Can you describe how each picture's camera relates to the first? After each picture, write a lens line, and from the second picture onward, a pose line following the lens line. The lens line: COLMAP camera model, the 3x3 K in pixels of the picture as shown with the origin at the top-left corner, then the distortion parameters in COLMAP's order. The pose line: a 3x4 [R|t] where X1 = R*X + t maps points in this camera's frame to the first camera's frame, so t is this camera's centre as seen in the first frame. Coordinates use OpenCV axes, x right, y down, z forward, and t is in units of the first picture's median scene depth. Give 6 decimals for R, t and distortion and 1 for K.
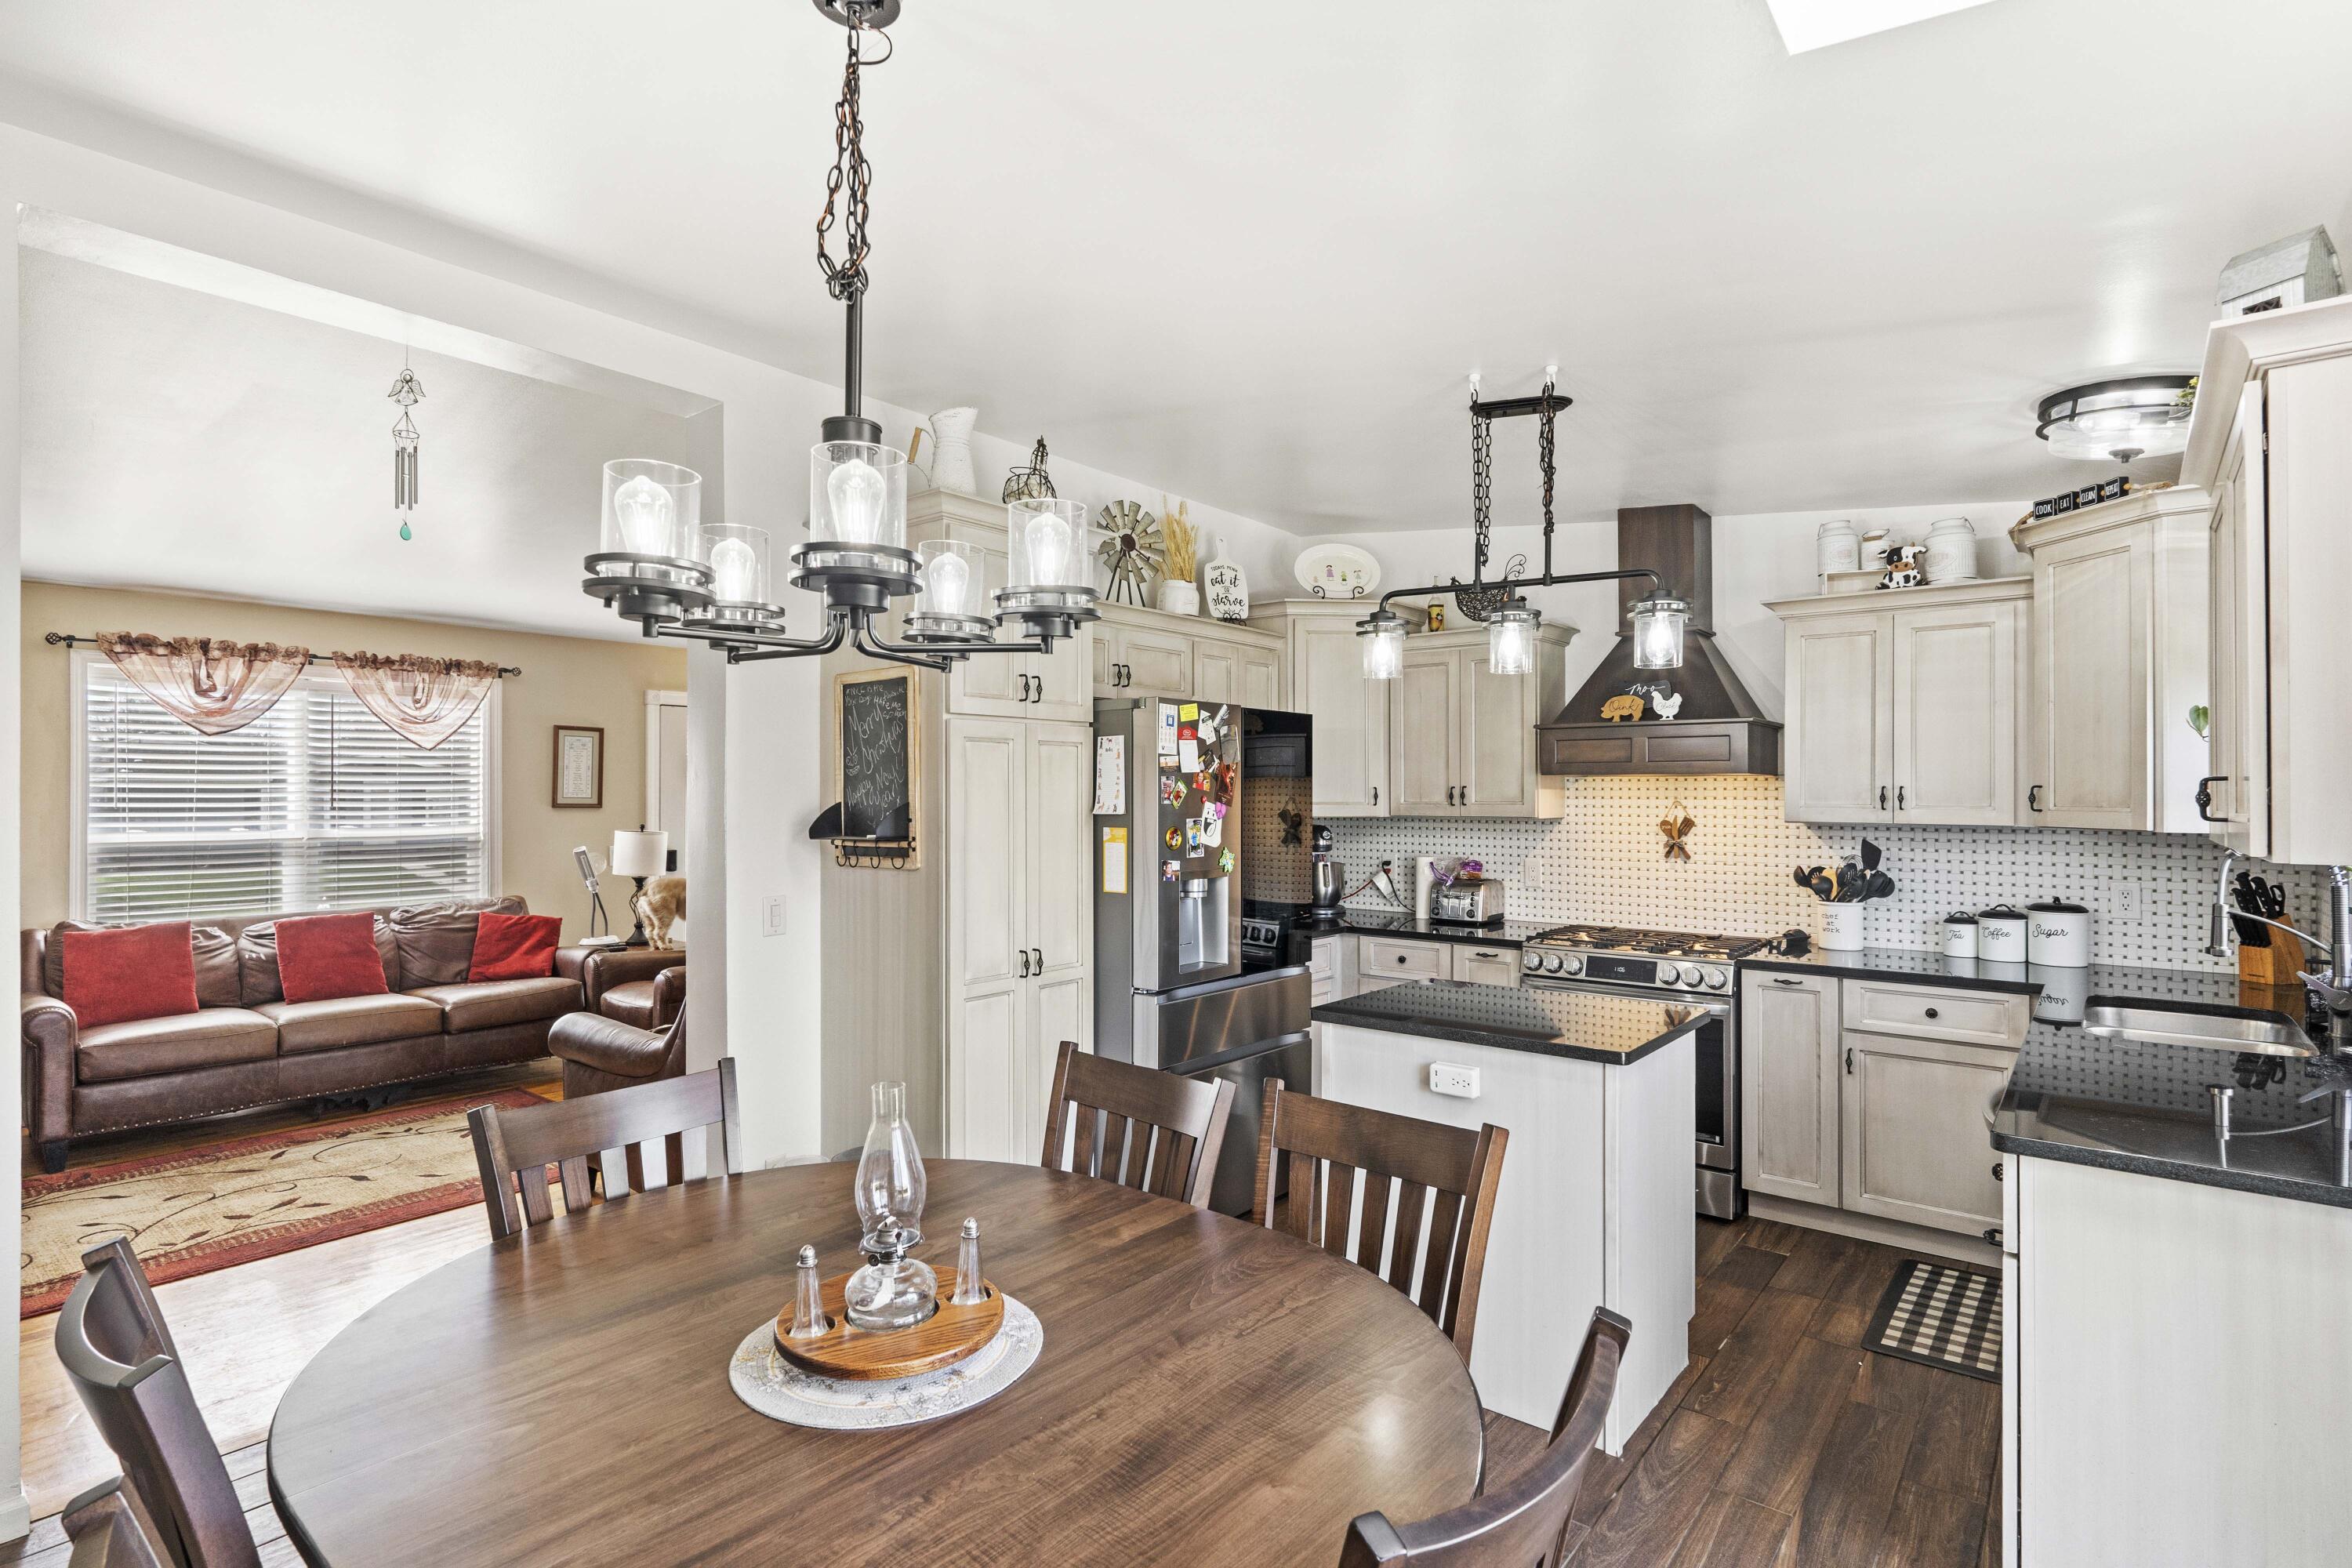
lens RADIAL K [[1142.4, 0, 1171.7], [0, 1142.4, 787.4], [0, 0, 1]] dist [-0.002484, -0.000671]
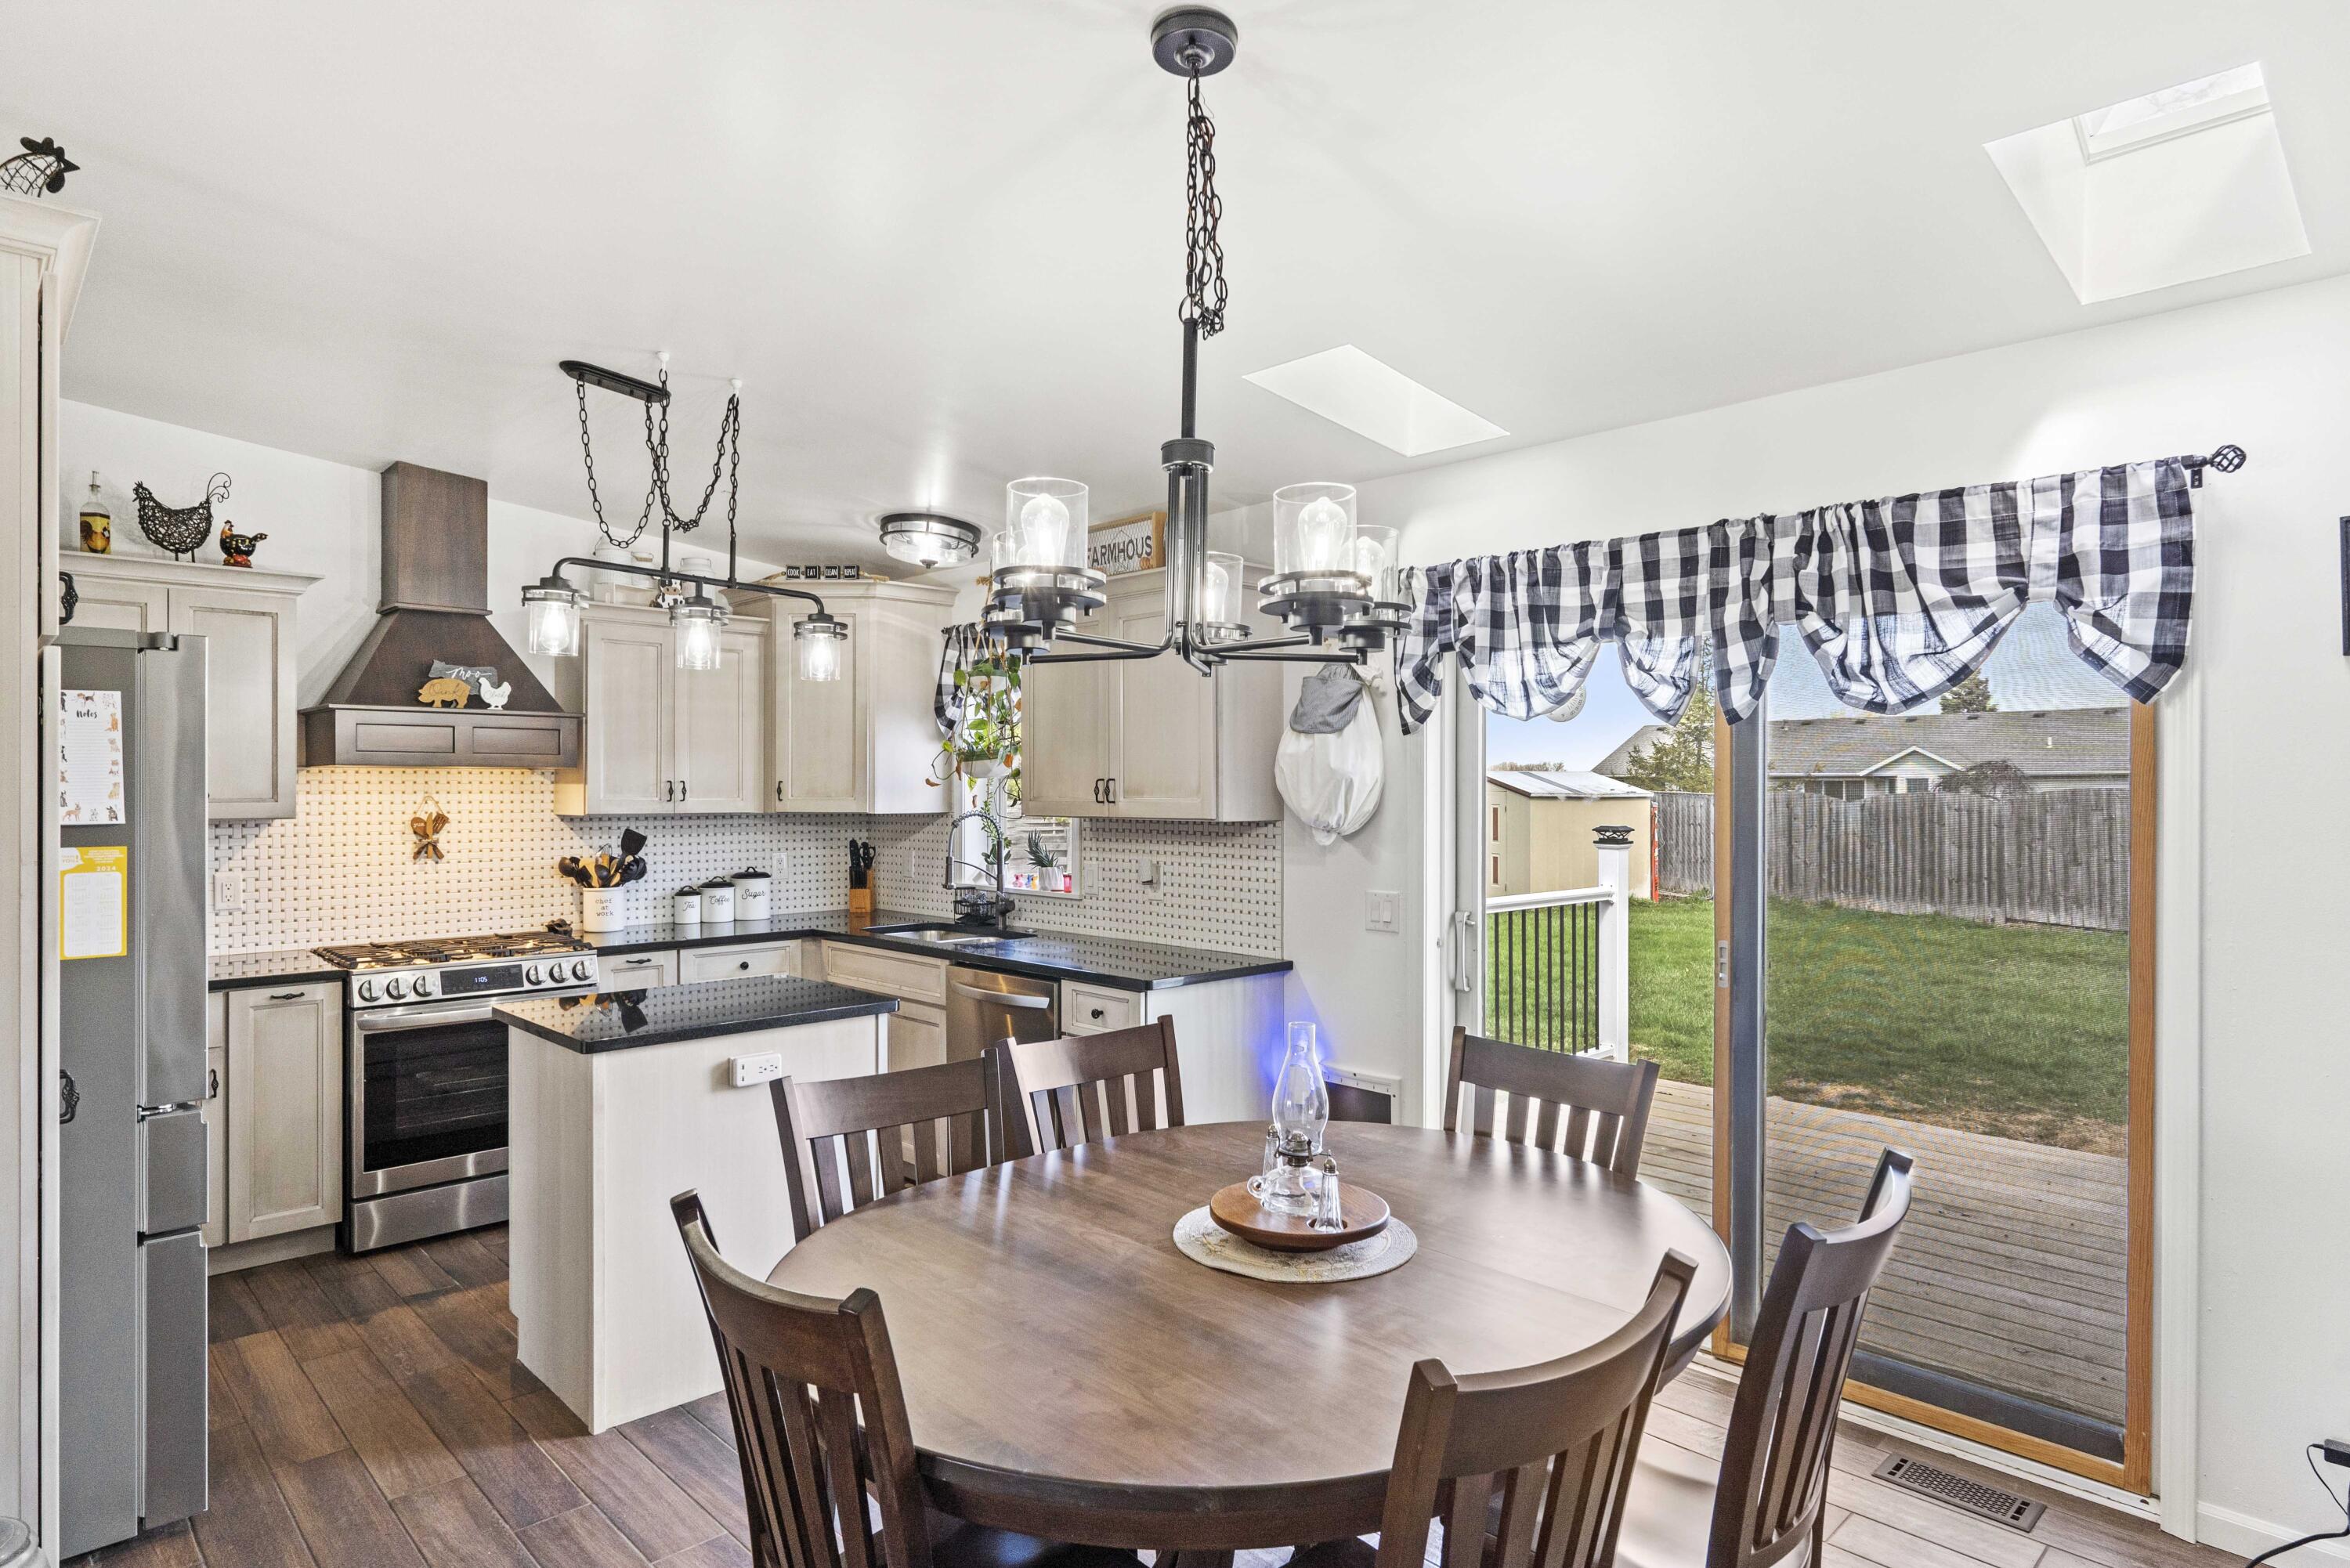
lens RADIAL K [[1278.1, 0, 1178.1], [0, 1278.1, 786.9], [0, 0, 1]] dist [-0.017751, 0.000259]
pose [[0.106971, -0.002594, 0.994259, -0.588958], [-0.004720, 0.999984, 0.003117, -0.001319], [-0.994251, -0.005026, 0.106957, 0.351505]]
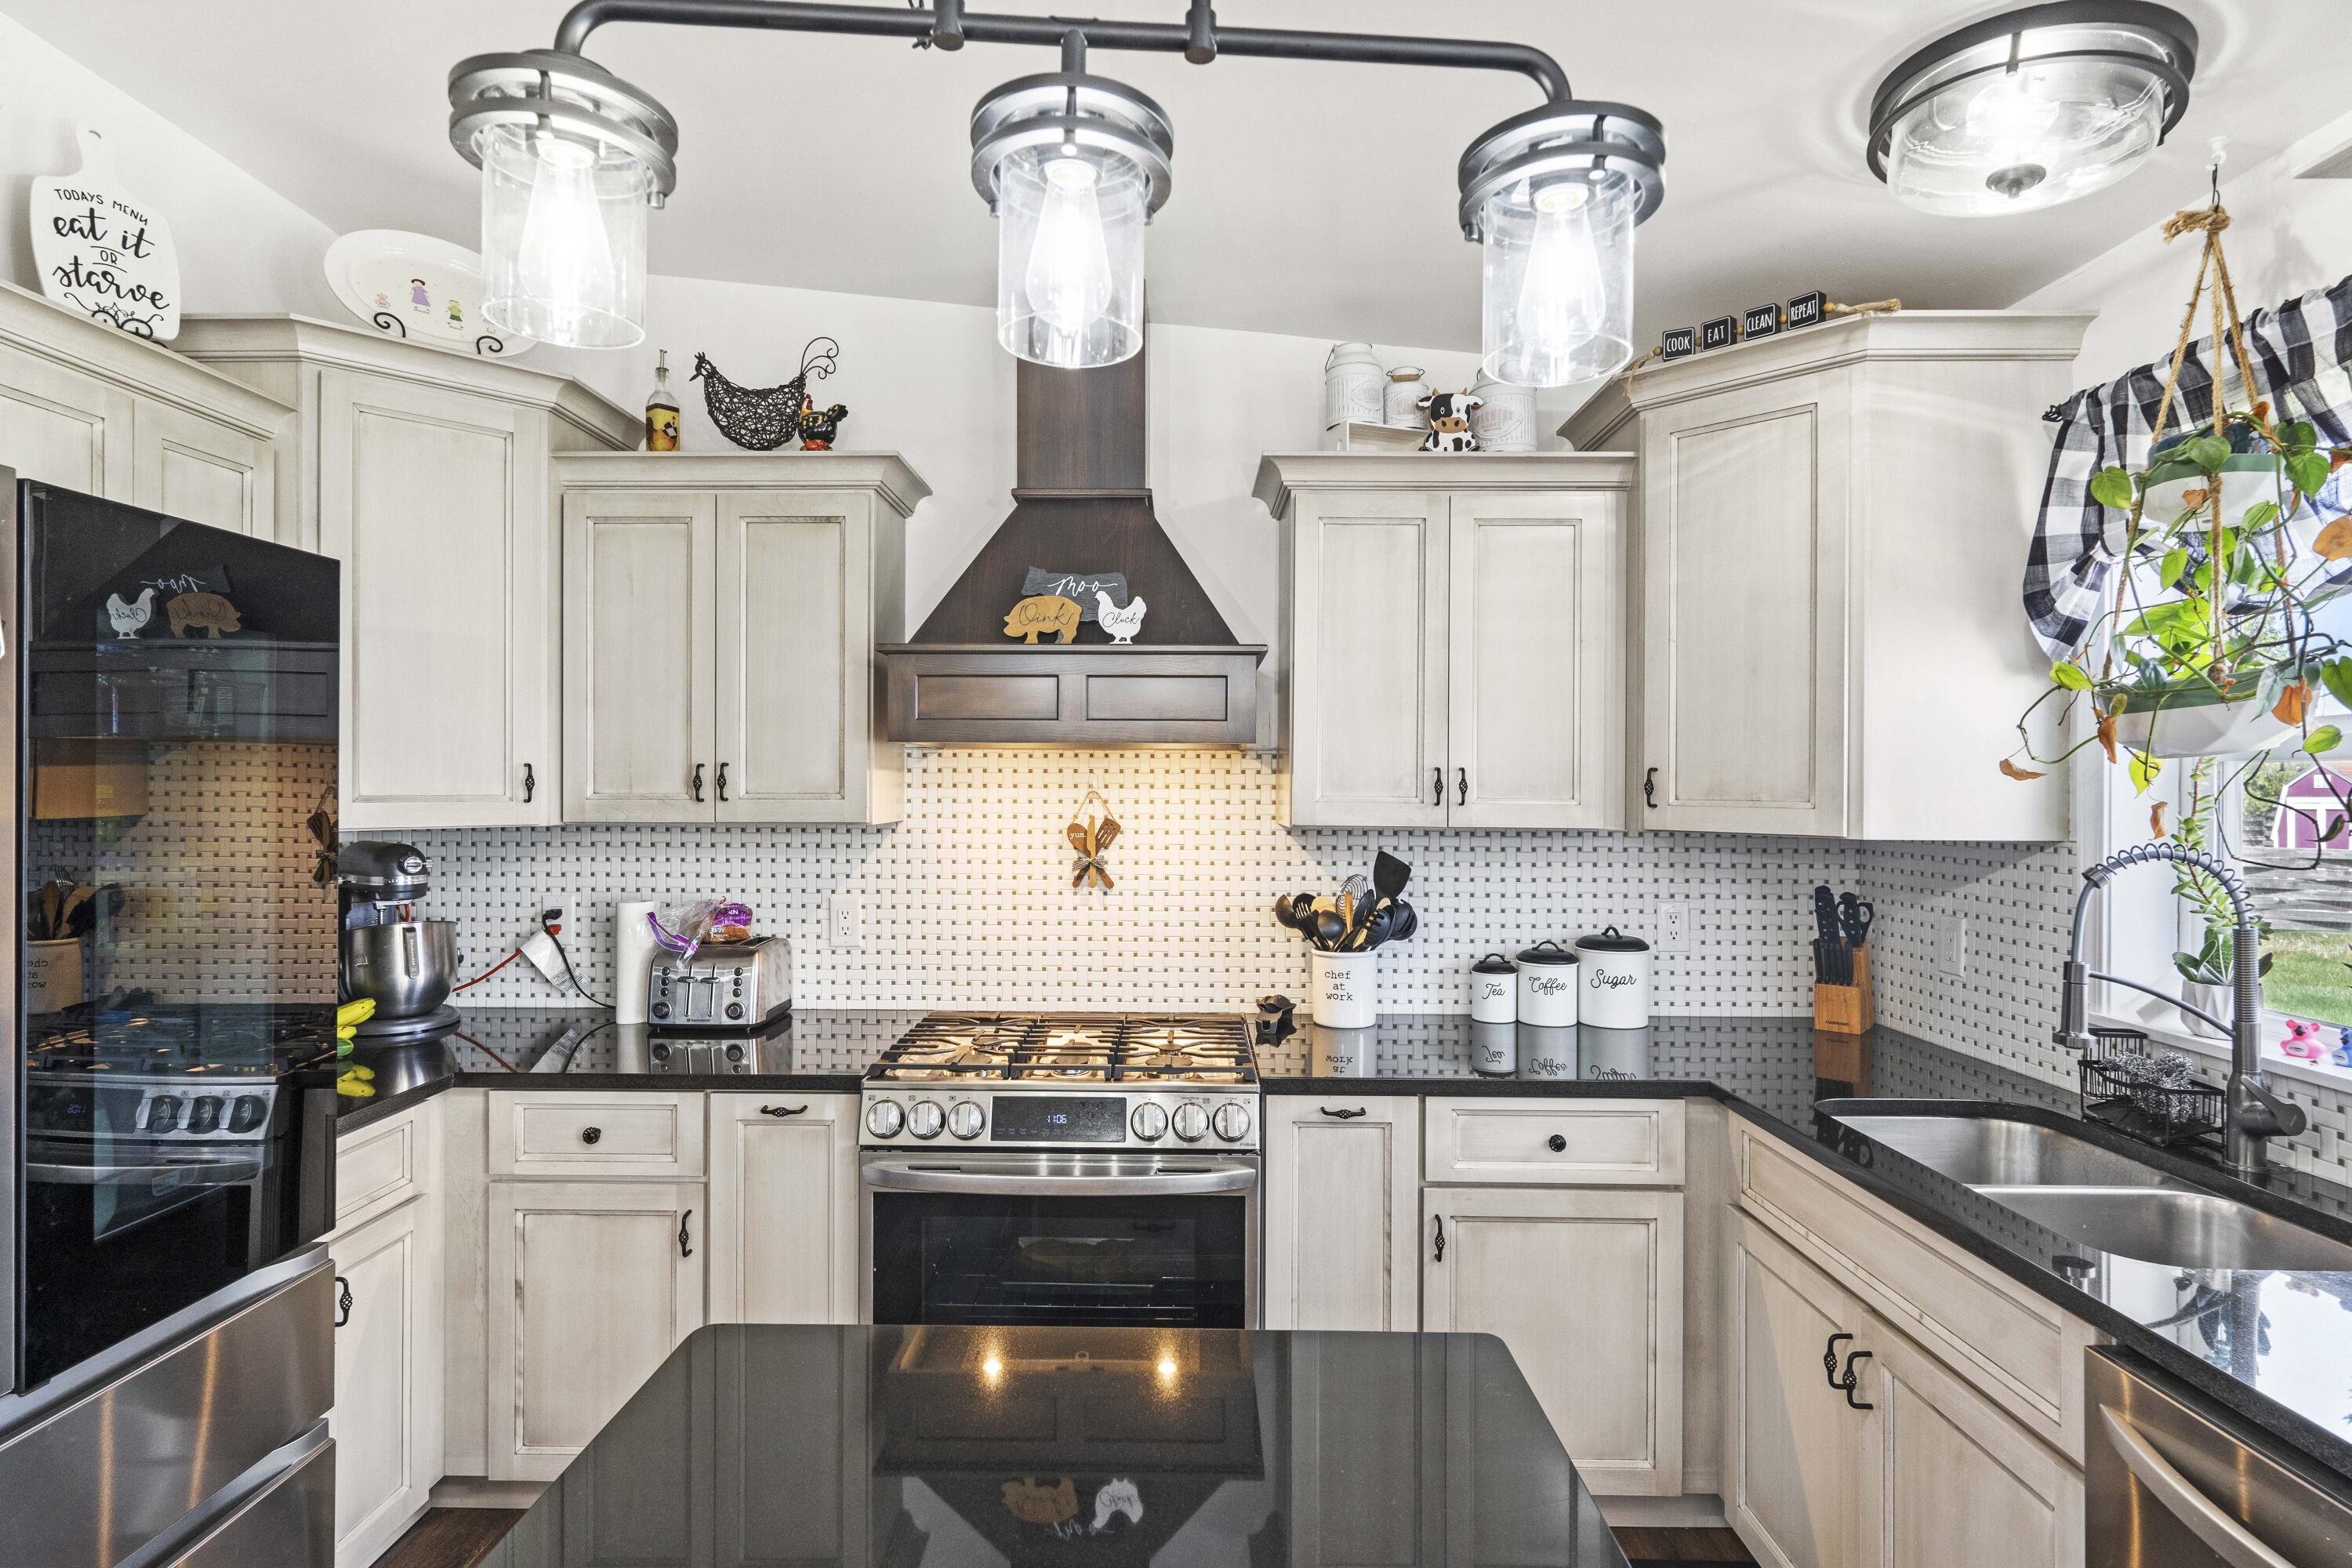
lens RADIAL K [[1190.8, 0, 1169.2], [0, 1190.8, 781.7], [0, 0, 1]] dist [-0.003688, 0.002044]
pose [[0.782971, 0.002029, 0.622055, 0.101920], [-0.006292, 0.999969, 0.004659, 0.004421], [-0.622027, -0.007562, 0.782960, 0.575166]]
